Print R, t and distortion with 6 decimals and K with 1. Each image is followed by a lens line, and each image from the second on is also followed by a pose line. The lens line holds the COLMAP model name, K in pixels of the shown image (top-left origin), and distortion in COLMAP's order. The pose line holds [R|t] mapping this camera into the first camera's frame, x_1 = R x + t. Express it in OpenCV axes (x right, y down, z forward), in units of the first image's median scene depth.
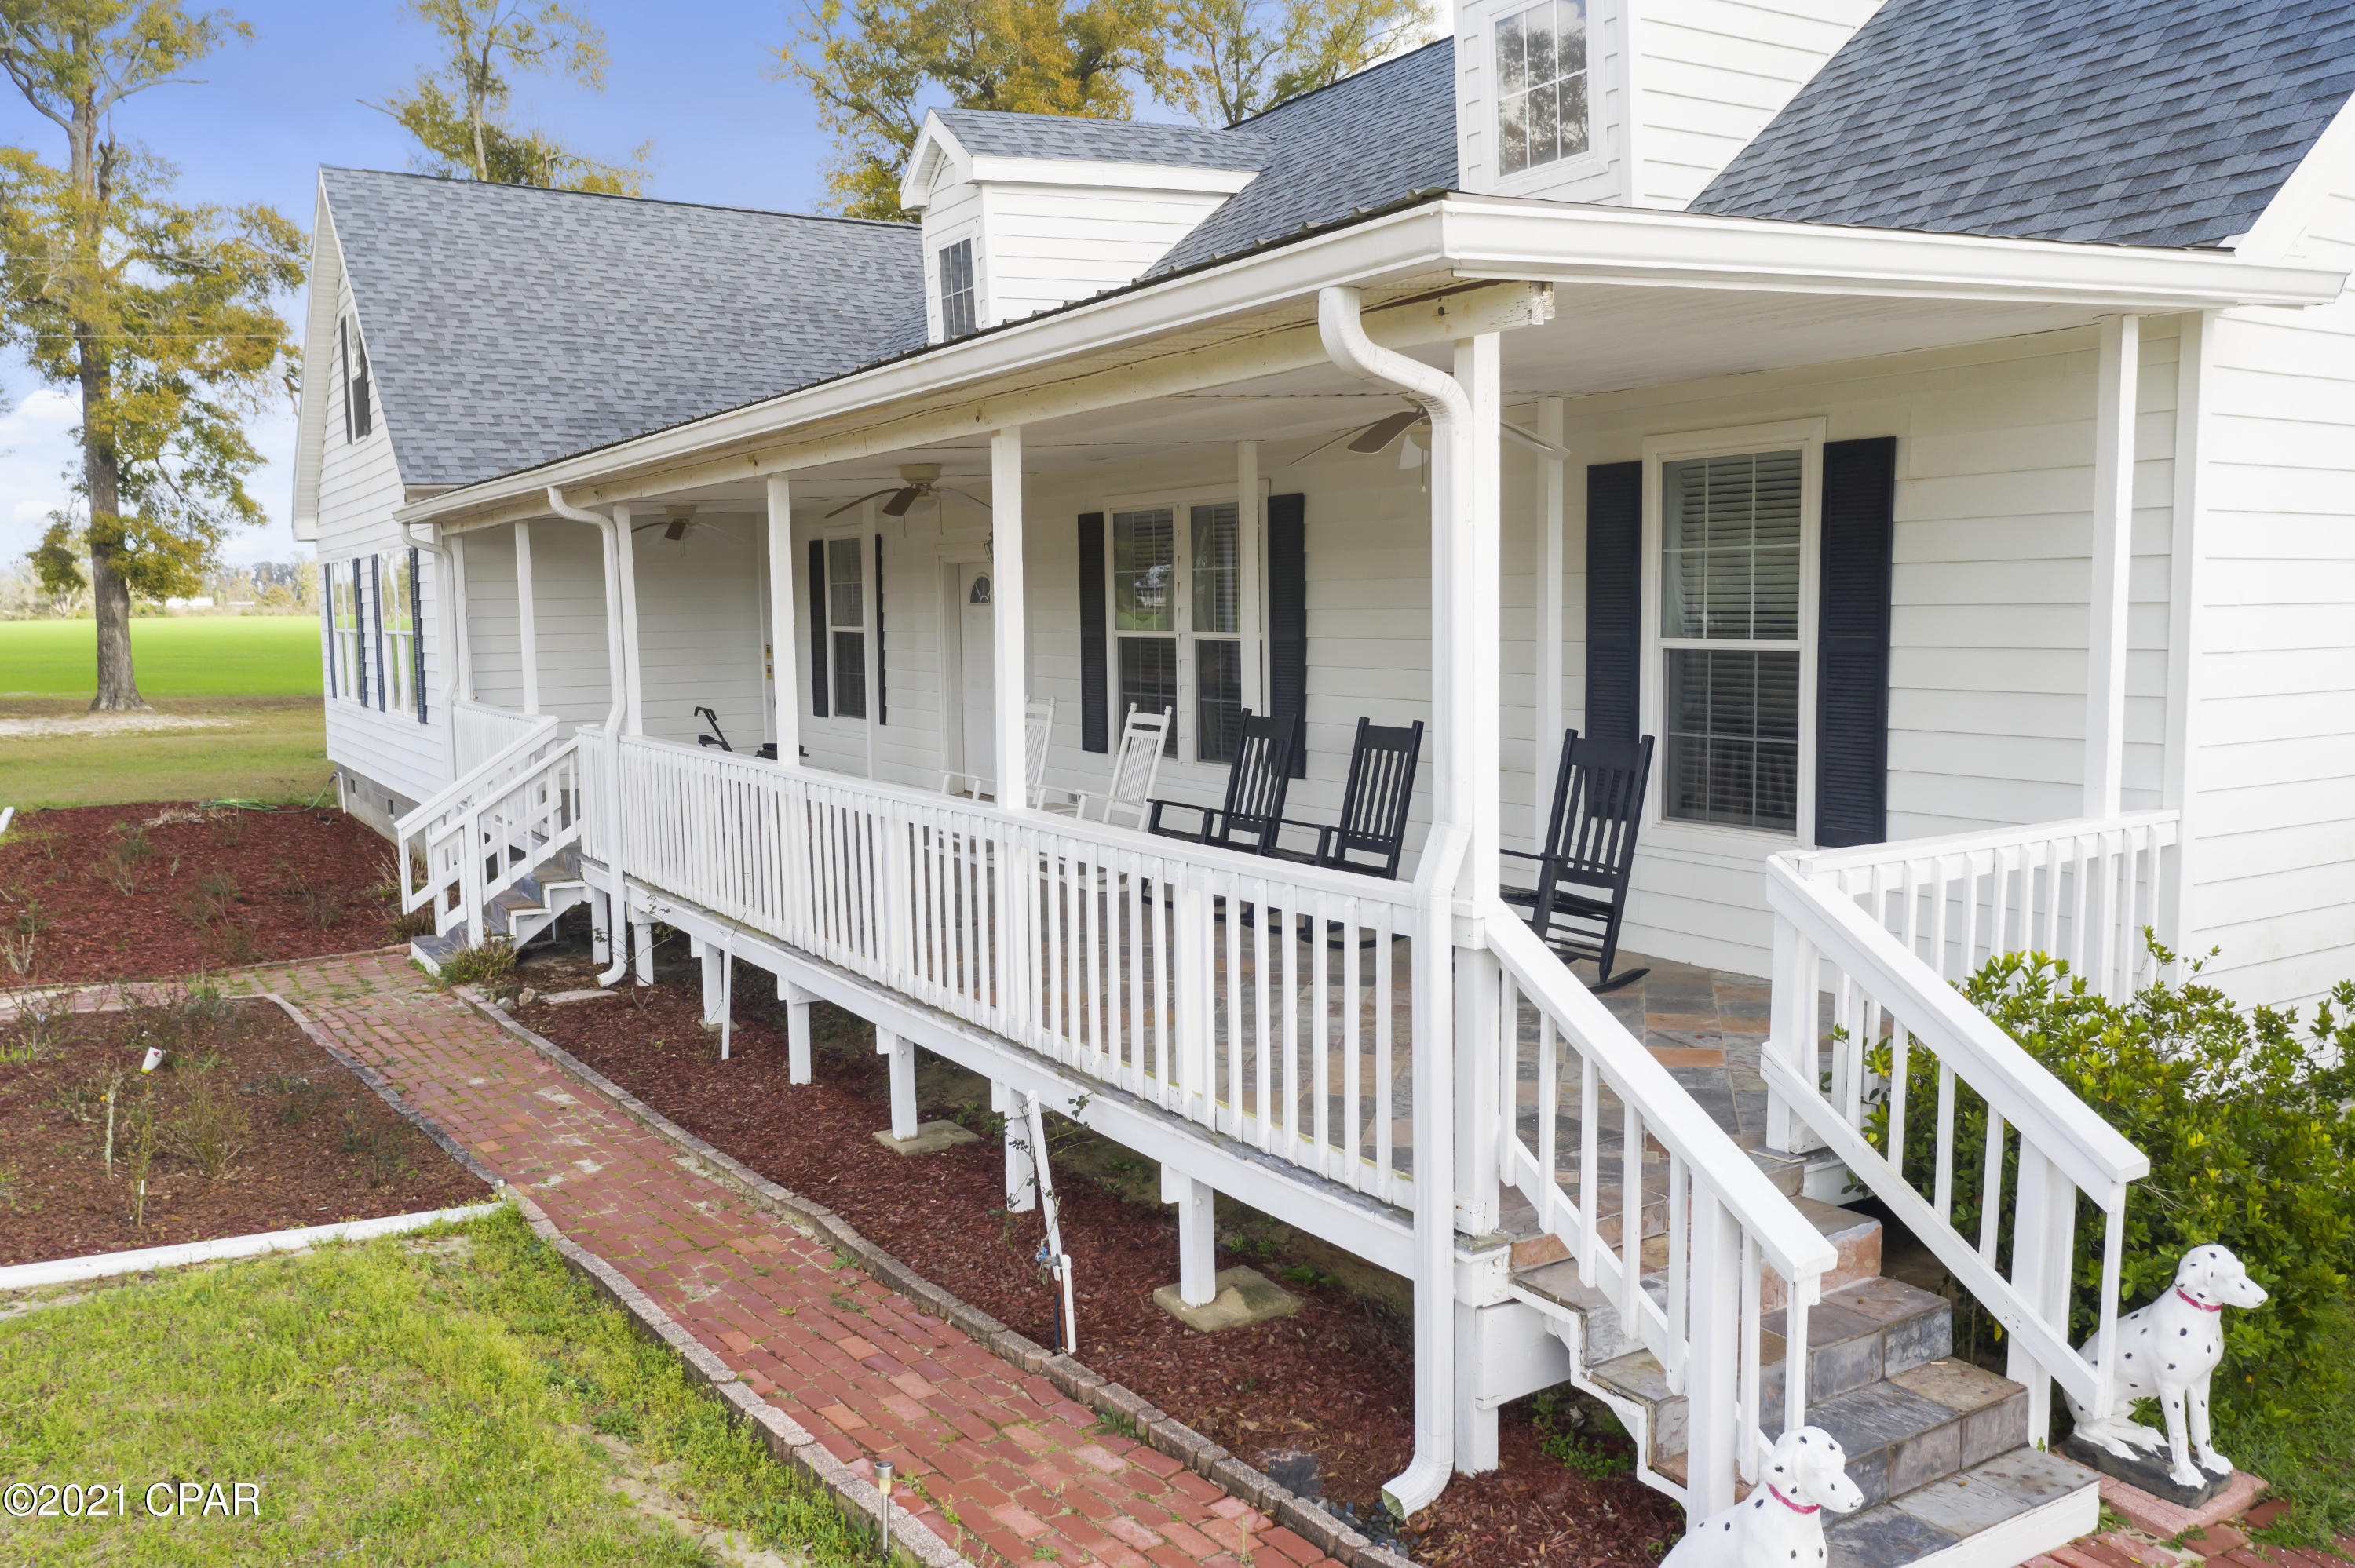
lens RADIAL K [[1852.6, 0, 1173.5], [0, 1852.6, 788.8], [0, 0, 1]] dist [-0.003953, -0.007199]
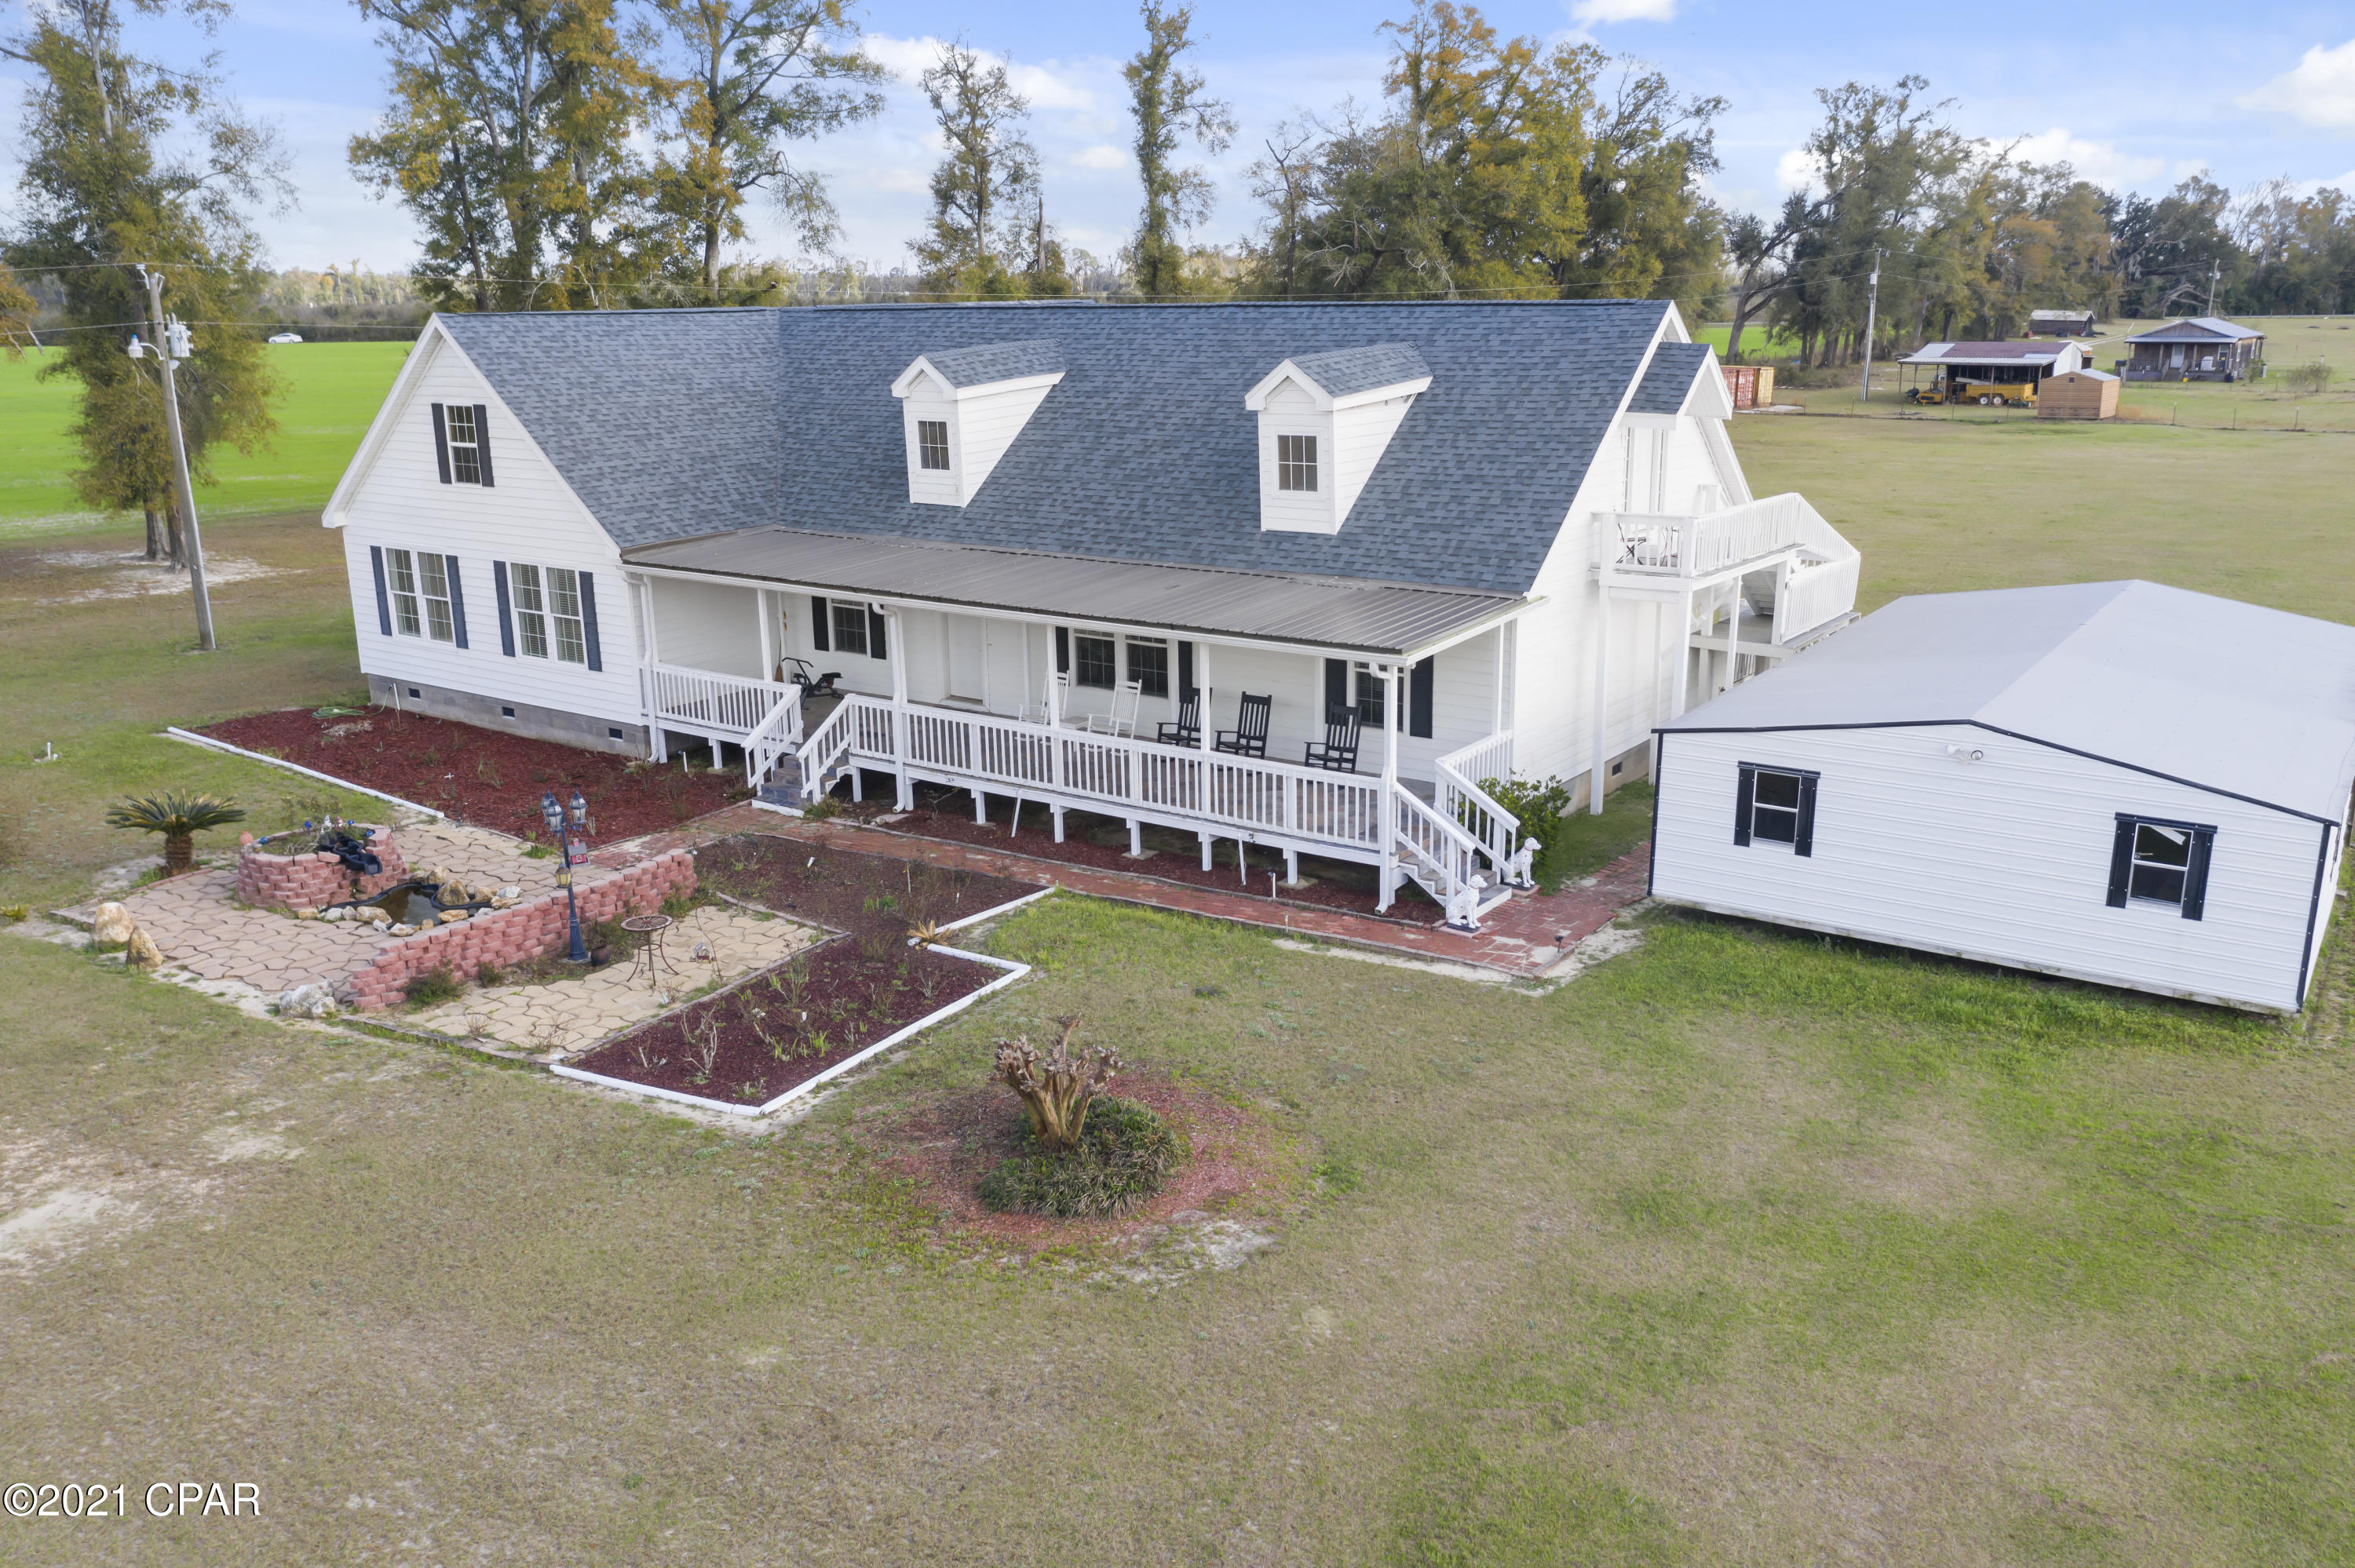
lens RADIAL K [[1852.6, 0, 1165.4], [0, 1852.6, 780.7], [0, 0, 1]] dist [-0.003953, -0.007199]
pose [[0.923278, -0.098001, 0.371420, -2.015684], [0.039173, 0.985889, 0.162754, -0.694087], [-0.382129, -0.135718, 0.914089, -2.911329]]
